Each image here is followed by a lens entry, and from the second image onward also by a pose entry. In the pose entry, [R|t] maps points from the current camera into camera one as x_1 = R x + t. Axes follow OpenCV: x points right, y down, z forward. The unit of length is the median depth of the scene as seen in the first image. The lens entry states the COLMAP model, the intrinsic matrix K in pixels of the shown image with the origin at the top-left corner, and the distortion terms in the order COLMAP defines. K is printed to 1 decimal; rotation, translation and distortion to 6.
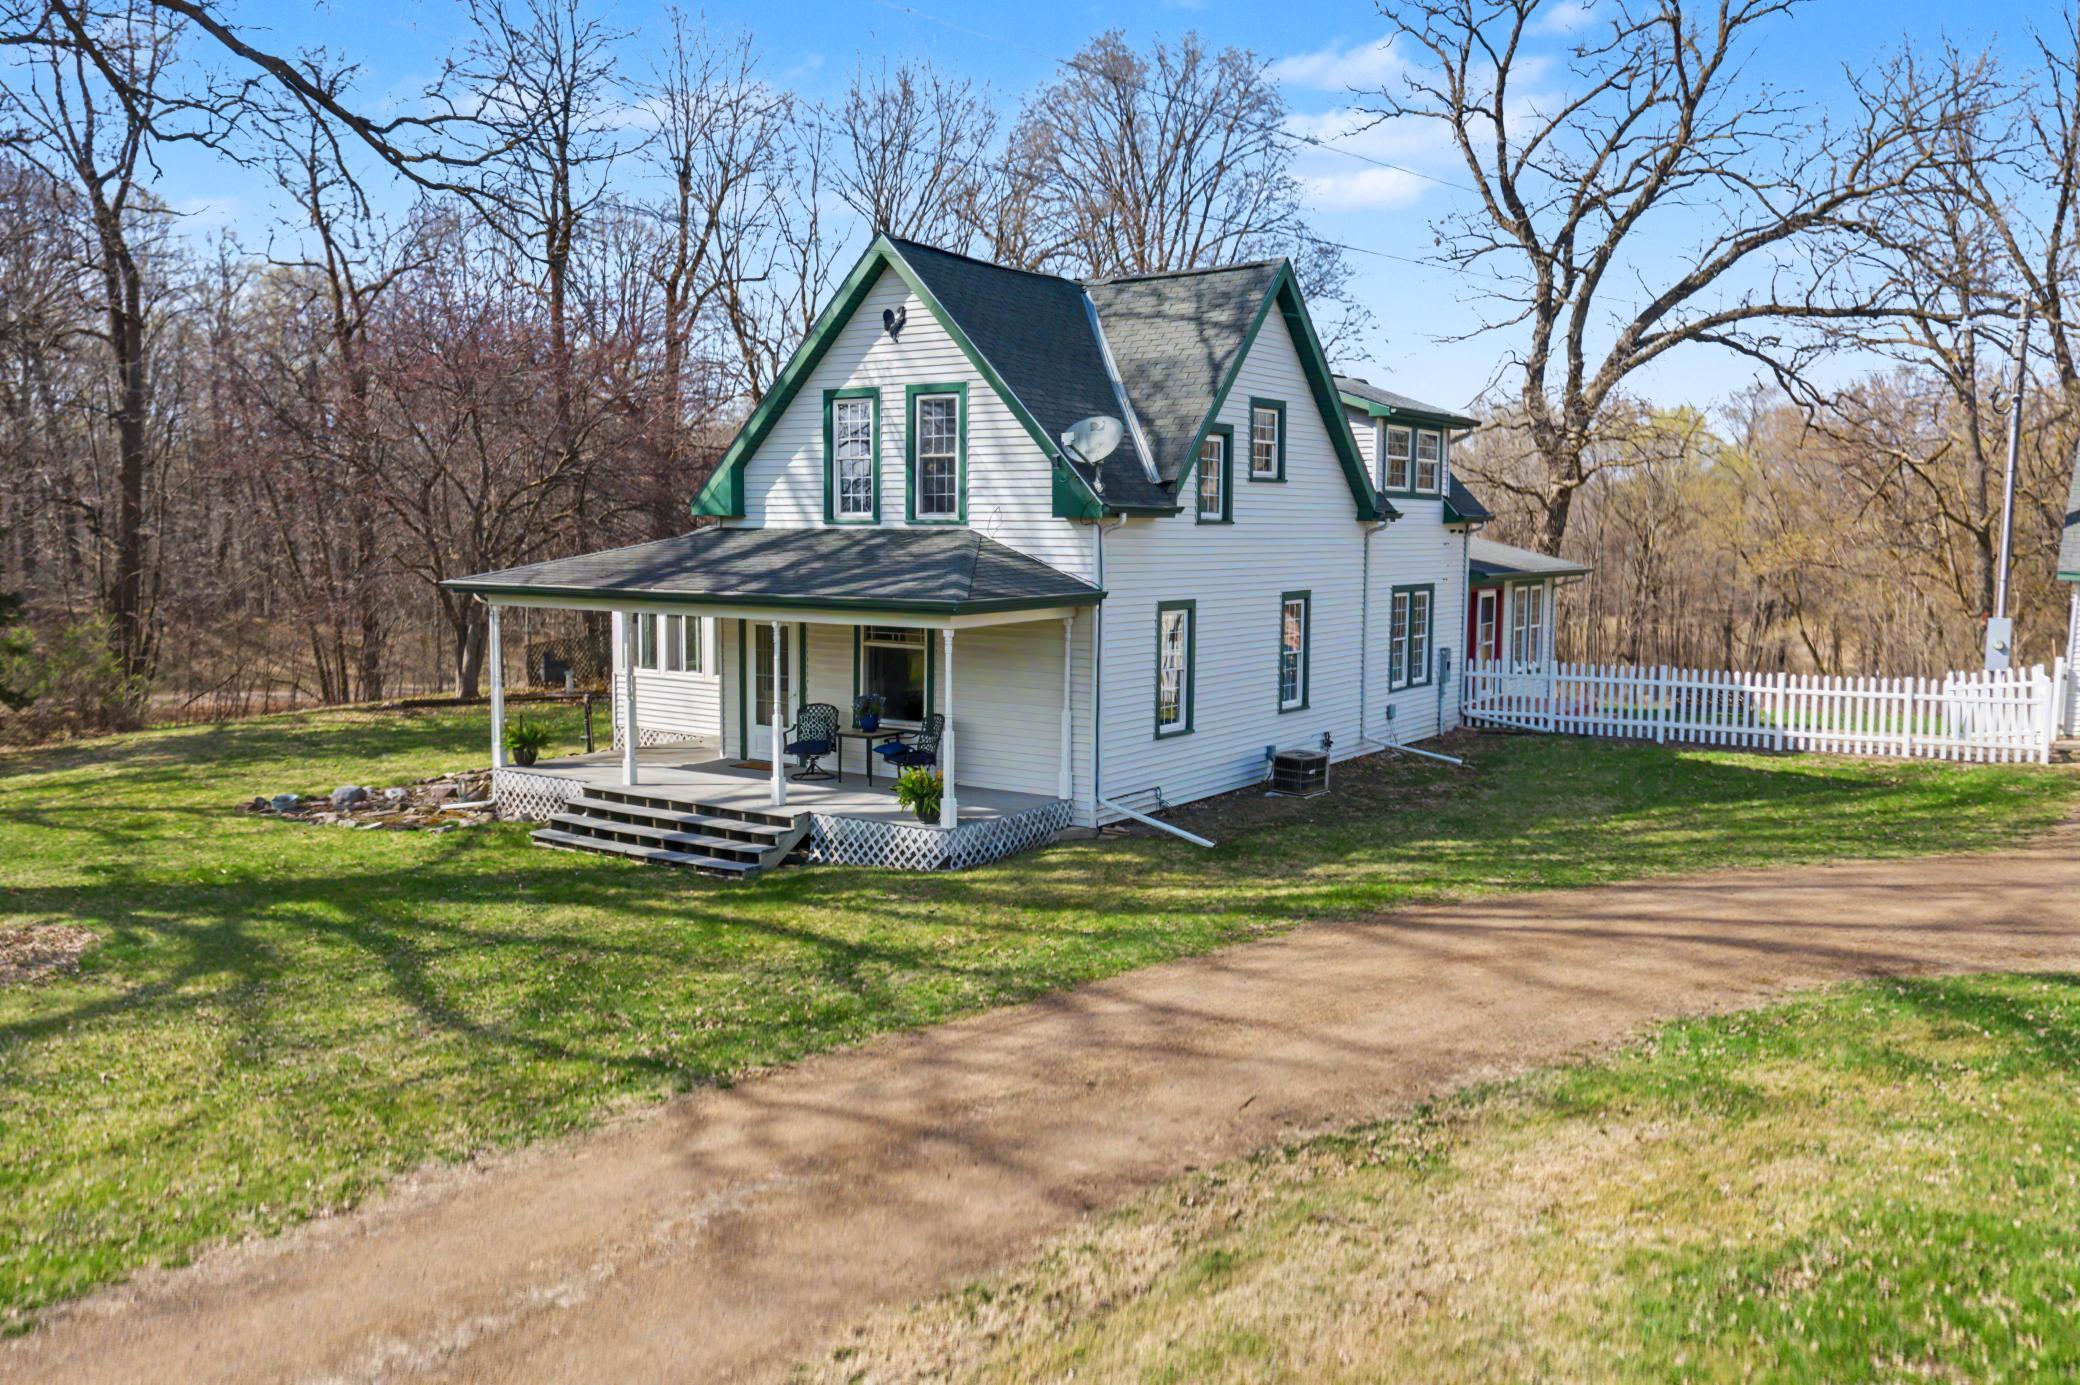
lens RADIAL K [[1661.2, 0, 1055.3], [0, 1661.2, 680.8], [0, 0, 1]] dist [0.004376, 0.001067]
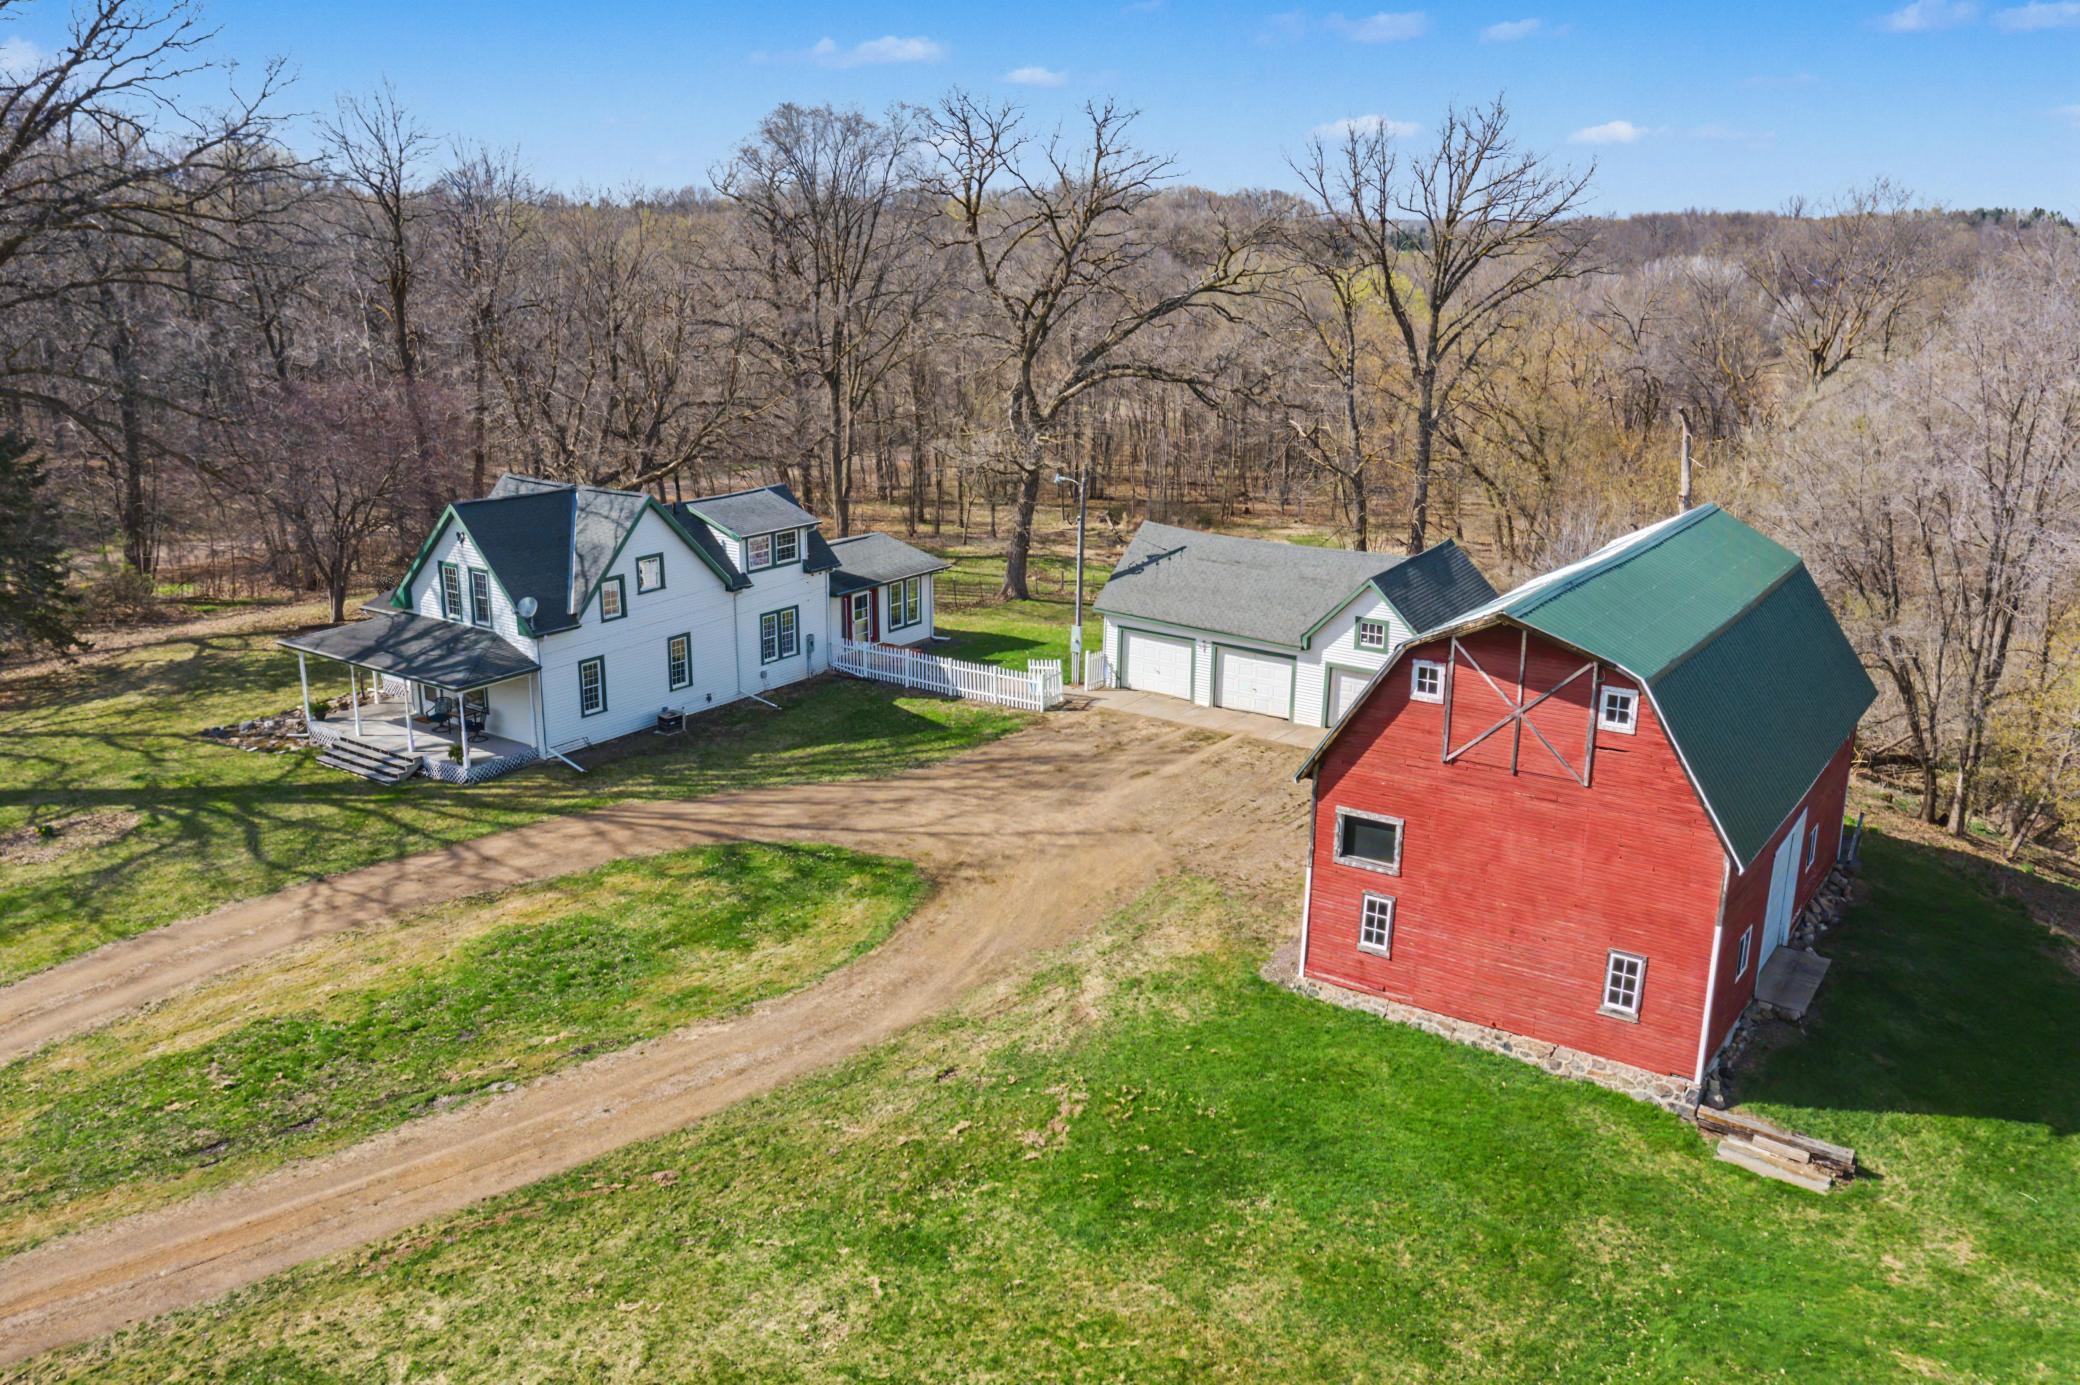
lens RADIAL K [[1661.2, 0, 1032.6], [0, 1661.2, 692.6], [0, 0, 1]] dist [0.004376, 0.001067]
pose [[0.999749, 0.006737, -0.021366, 0.715885], [-0.002707, 0.983049, 0.183326, -0.413988], [0.022239, -0.183222, 0.982820, -1.227254]]
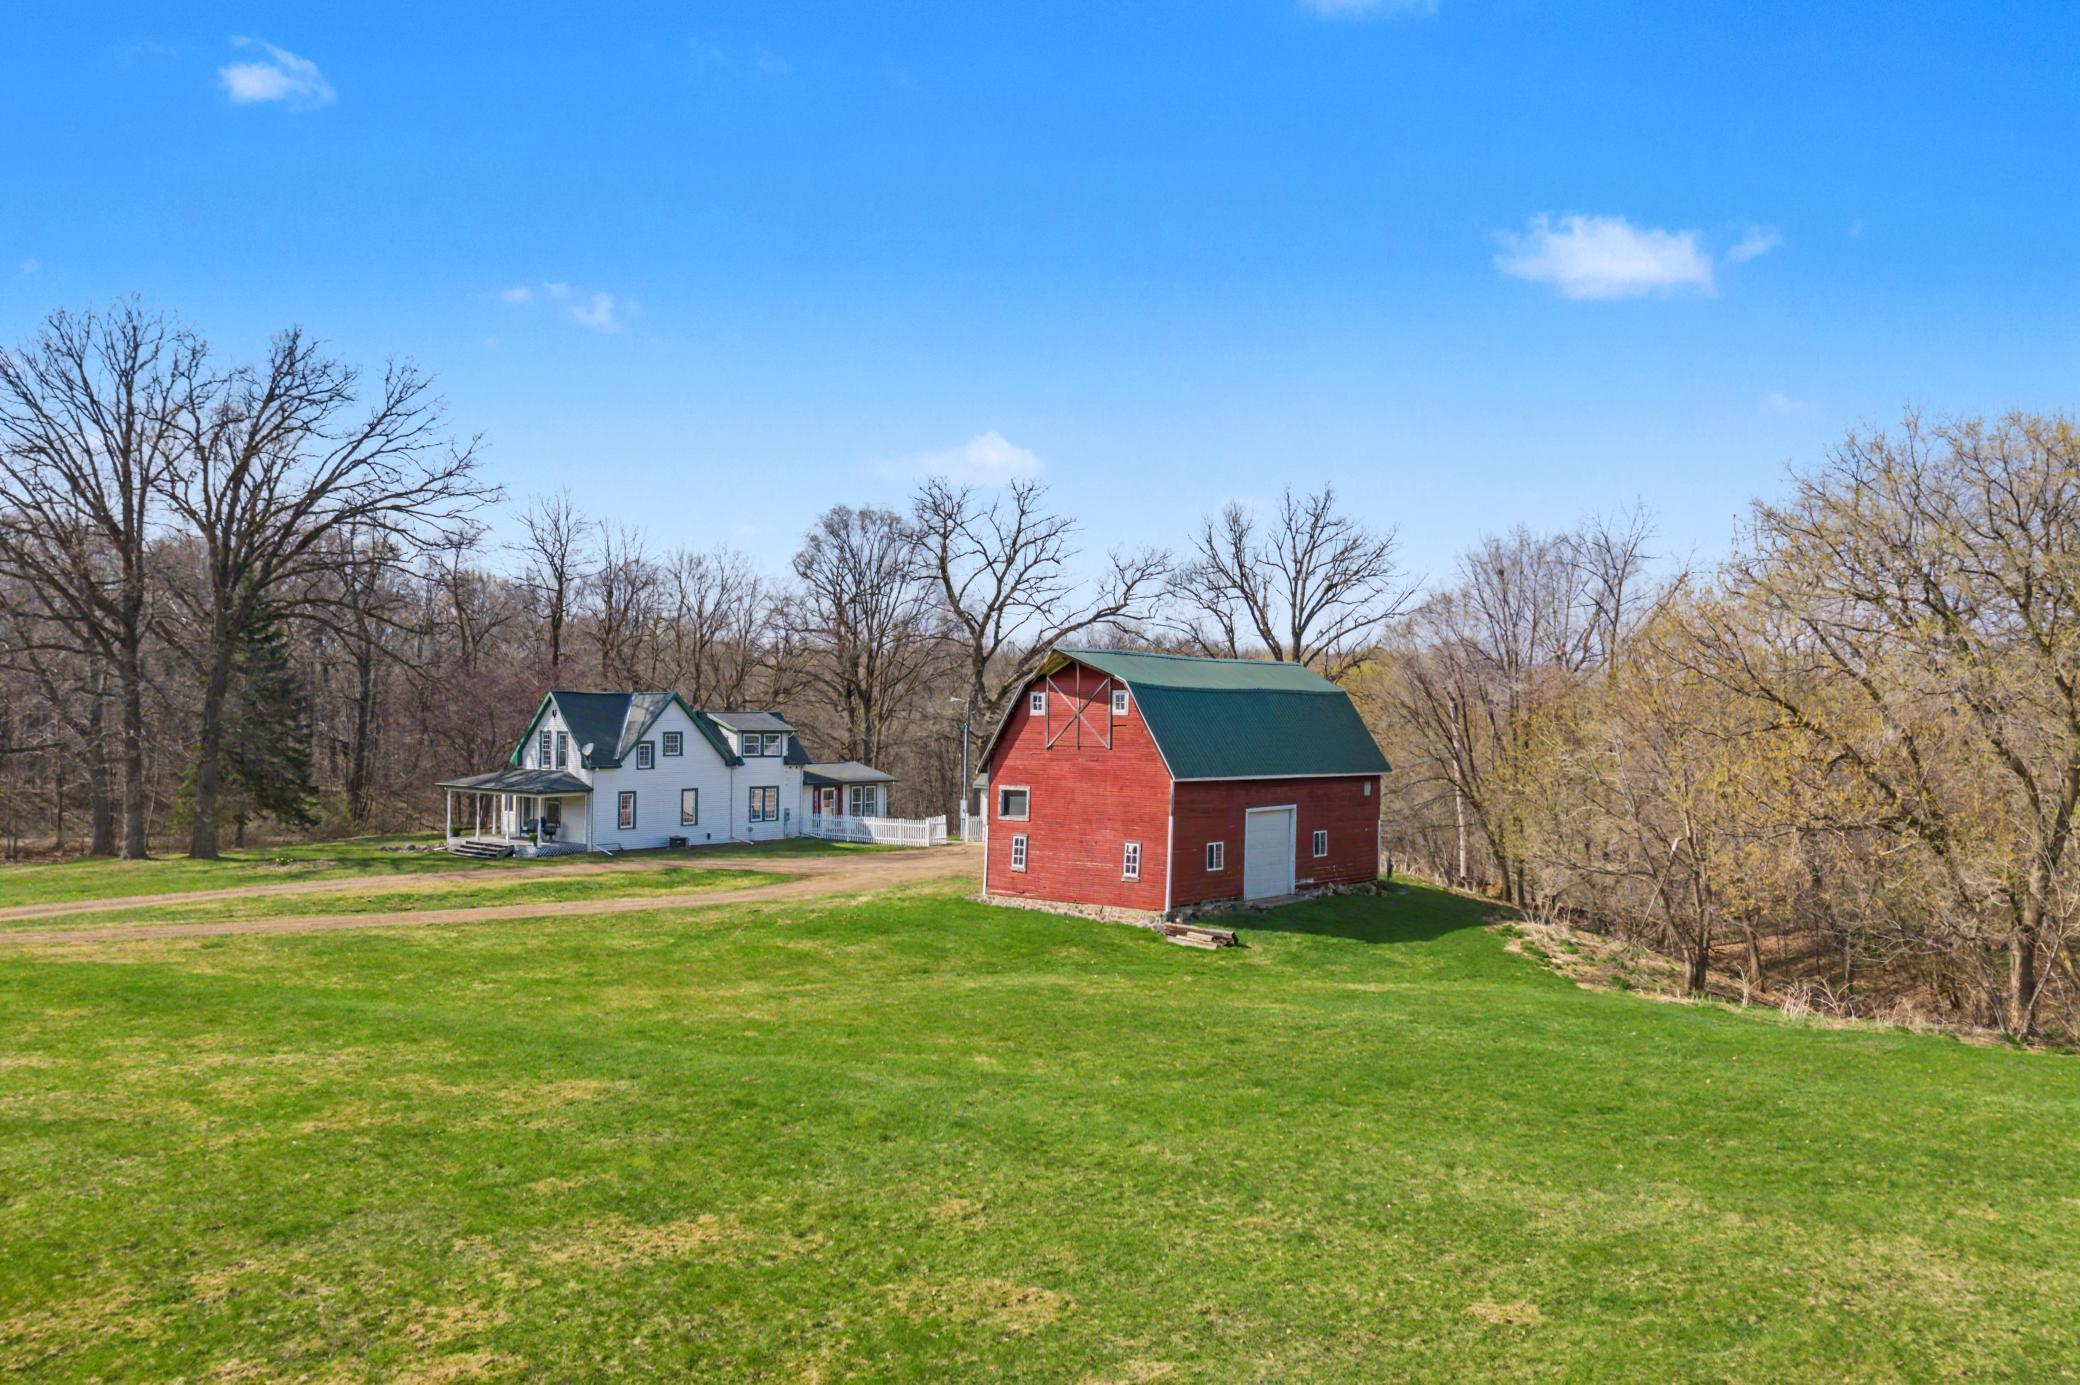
lens RADIAL K [[1661.2, 0, 1036.5], [0, 1661.2, 697.6], [0, 0, 1]] dist [0.004376, 0.001067]
pose [[0.991695, 0.002646, -0.128583, 1.364461], [-0.015715, 0.994790, -0.100731, 0.095366], [0.127646, 0.101915, 0.986570, -2.360939]]
